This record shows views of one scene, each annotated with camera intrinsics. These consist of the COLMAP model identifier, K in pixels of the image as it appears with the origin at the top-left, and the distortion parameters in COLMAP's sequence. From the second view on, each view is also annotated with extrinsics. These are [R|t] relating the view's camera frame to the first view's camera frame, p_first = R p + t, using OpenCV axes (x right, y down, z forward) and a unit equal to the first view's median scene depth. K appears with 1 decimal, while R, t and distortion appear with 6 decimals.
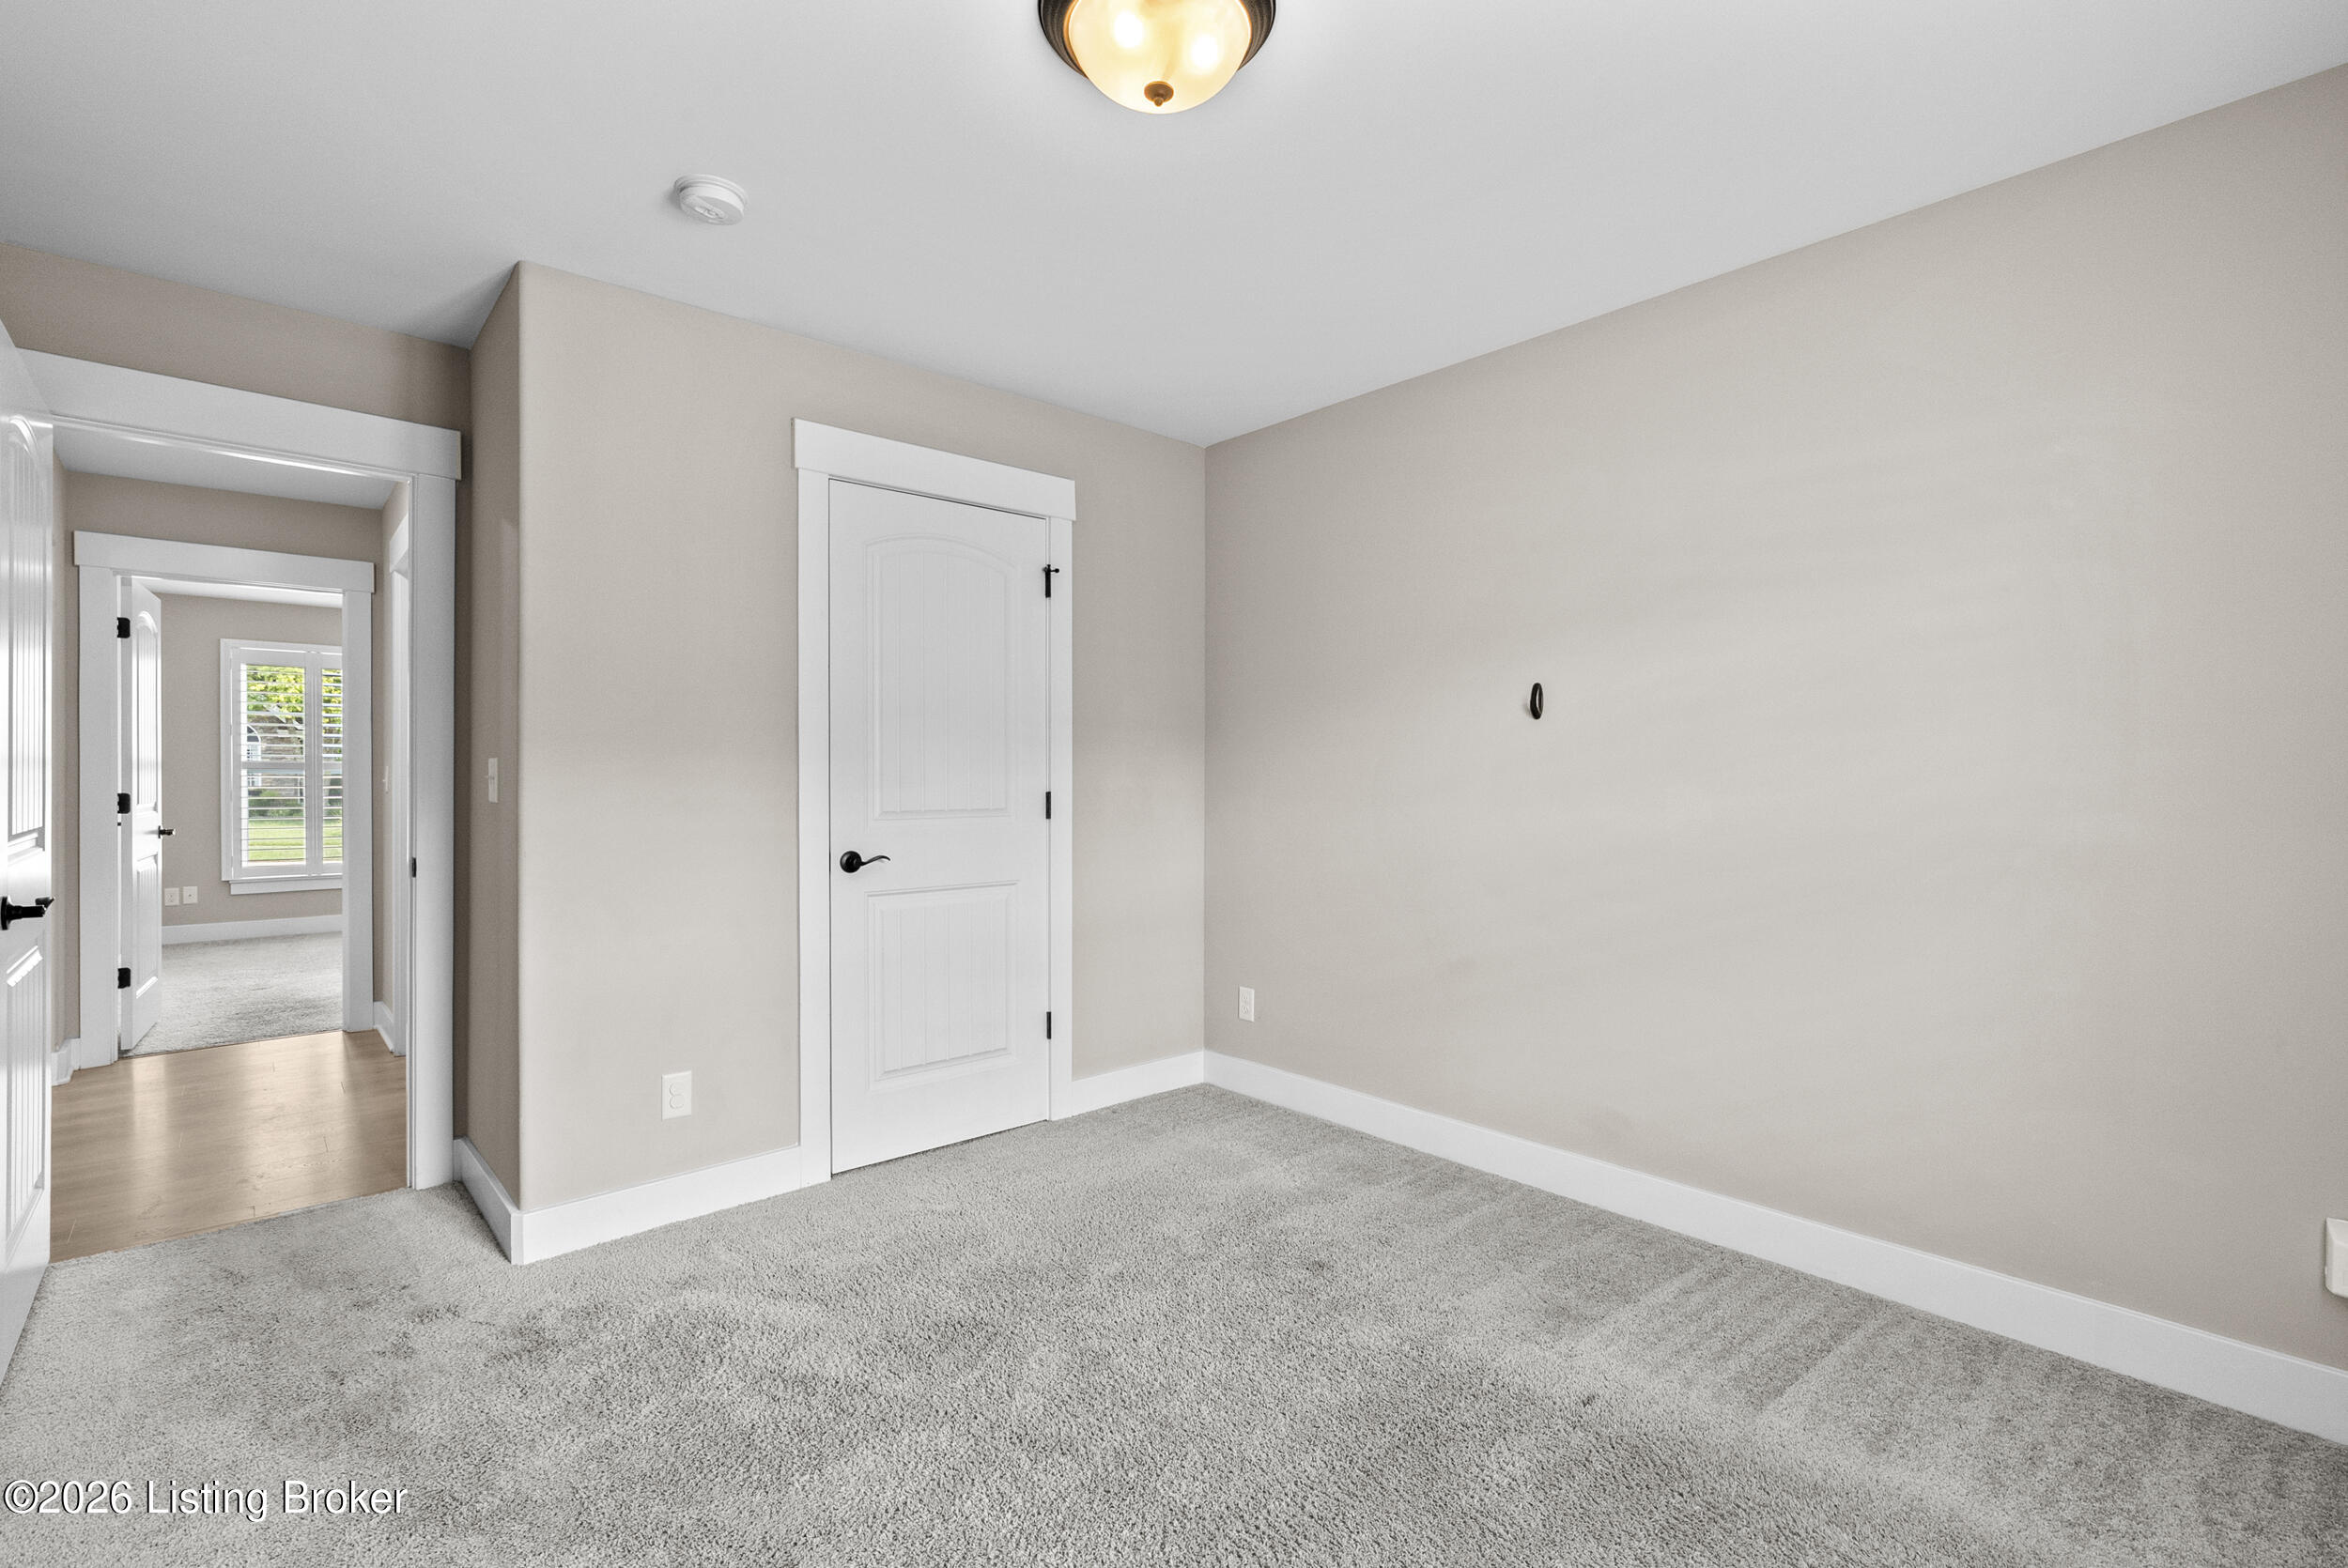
lens RADIAL K [[1077.3, 0, 1182.7], [0, 1077.3, 779.5], [0, 0, 1]] dist [-0.001999, -0.000337]
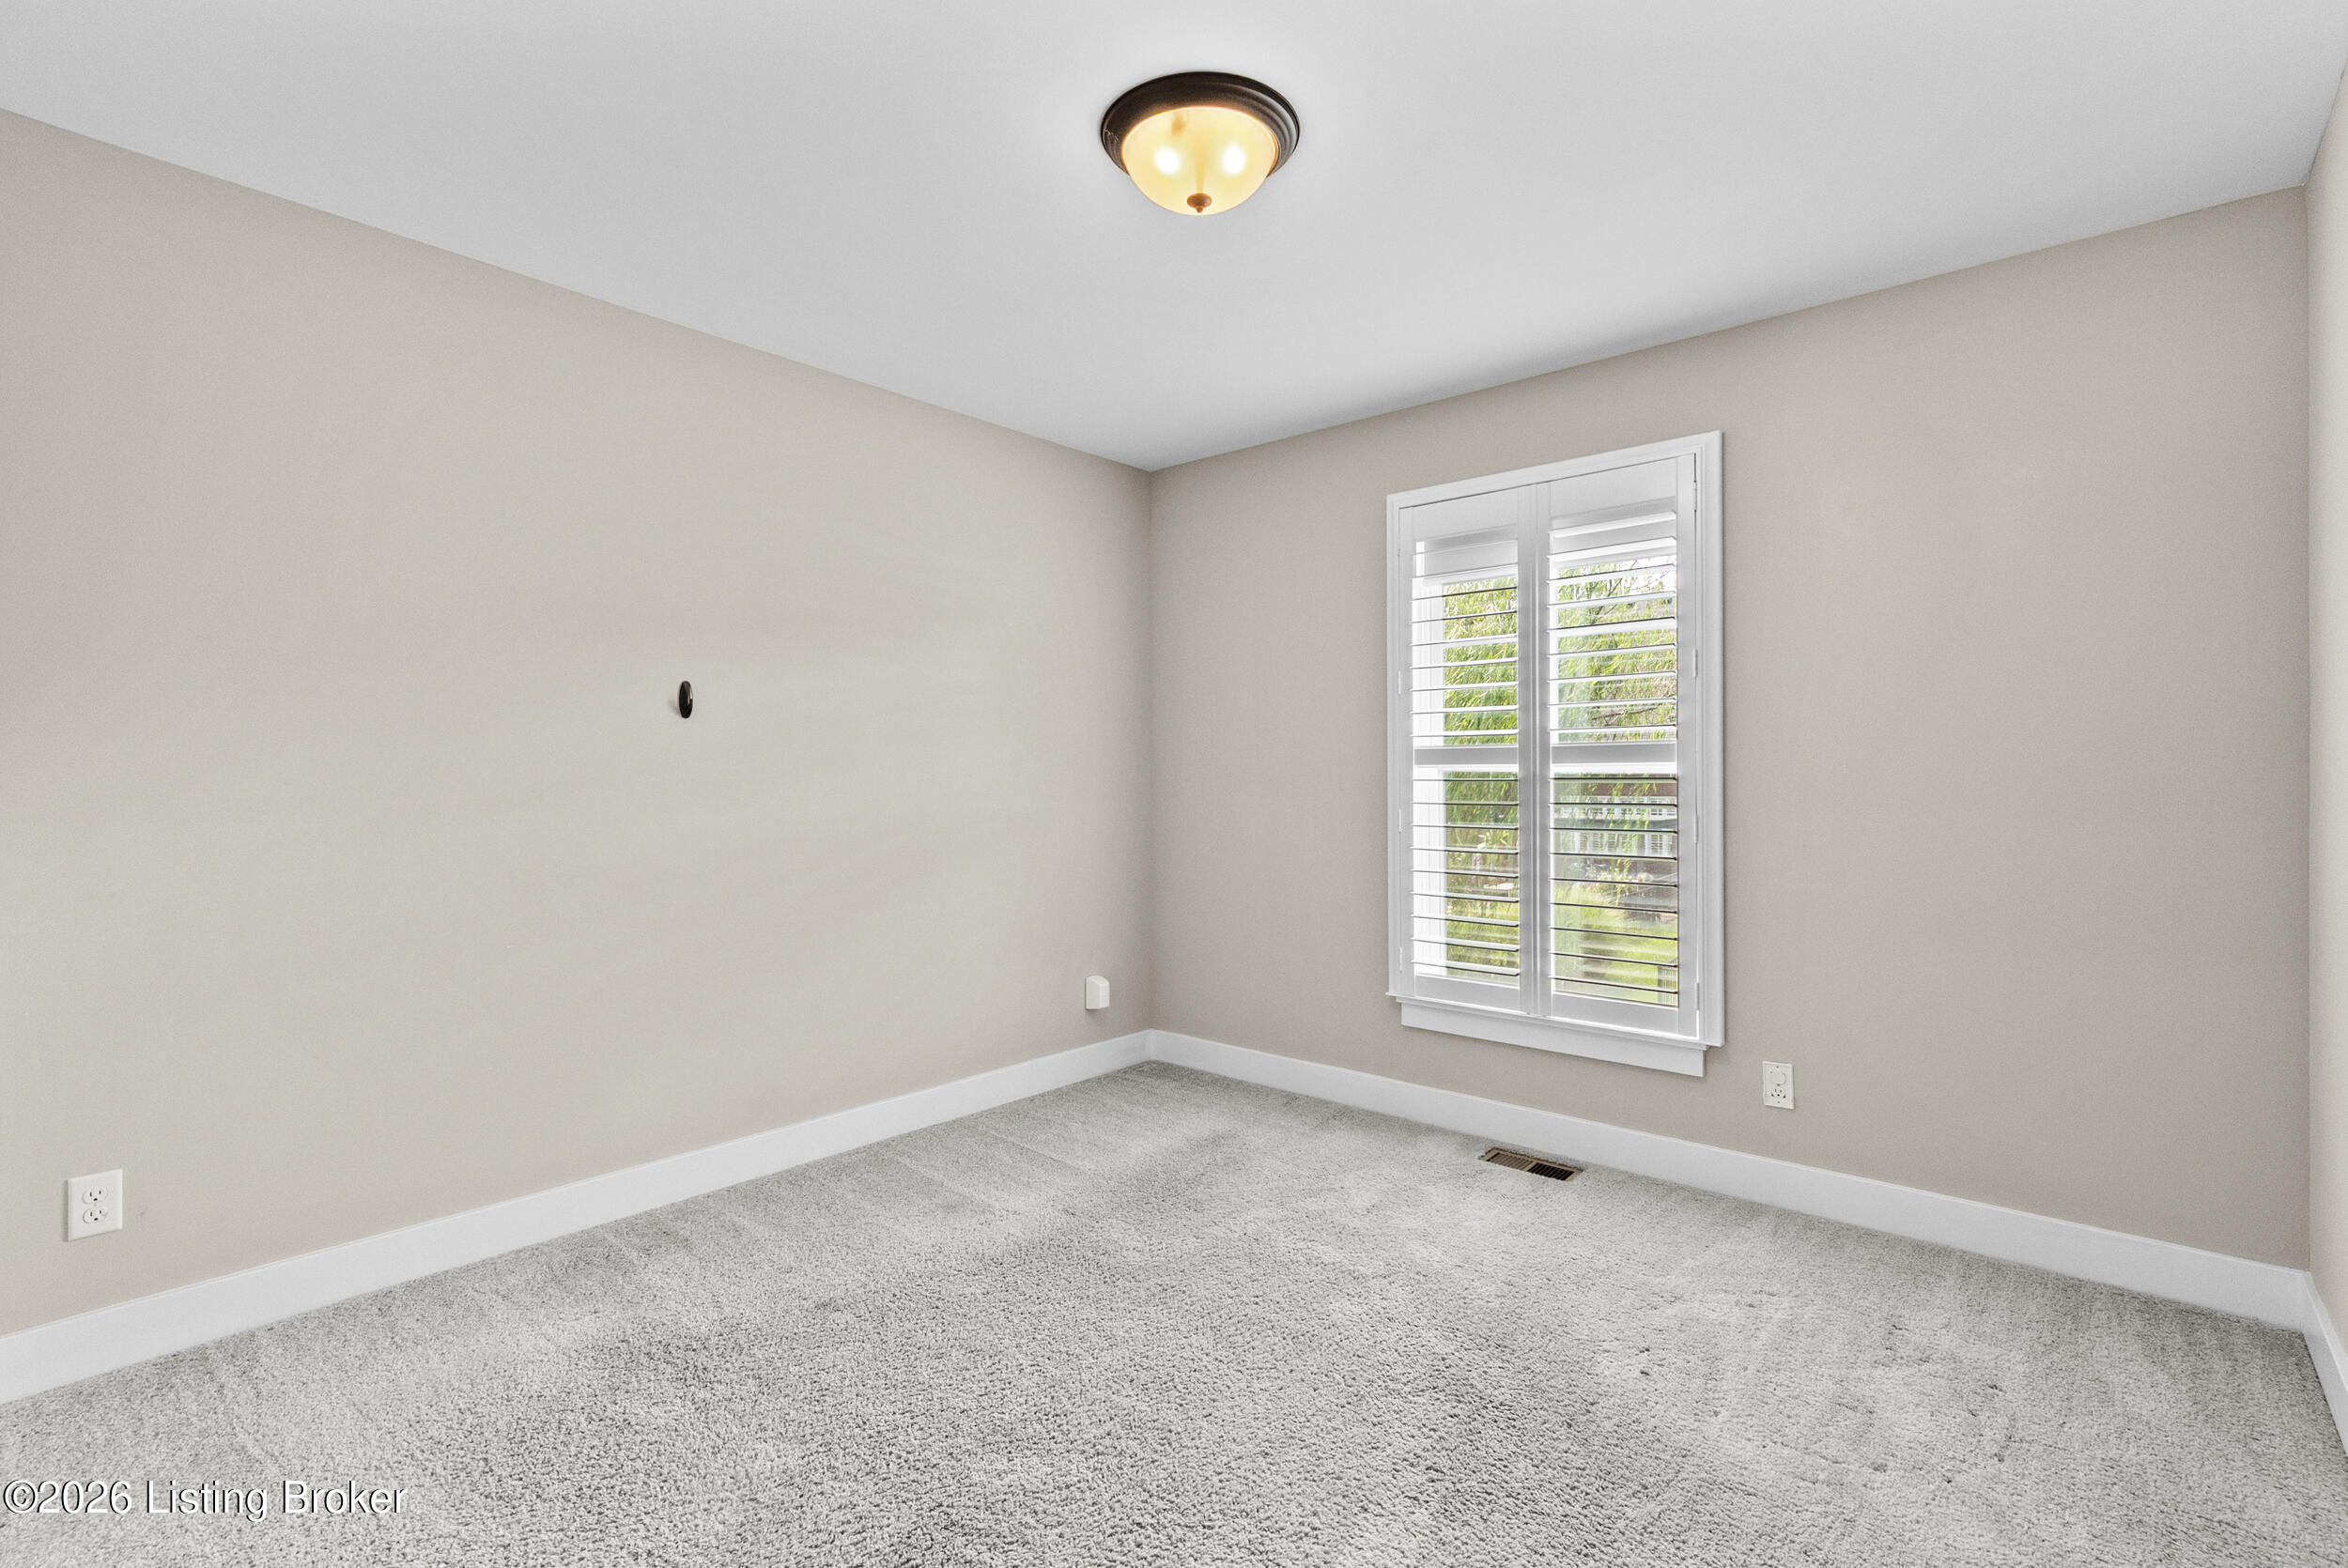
lens RADIAL K [[1077.3, 0, 1182.7], [0, 1077.3, 779.5], [0, 0, 1]] dist [-0.001999, -0.000337]
pose [[-0.146092, -0.001380, 0.989270, -0.778386], [0.010046, 0.999945, 0.002879, 0.001360], [-0.989220, 0.010359, -0.146070, 0.774837]]
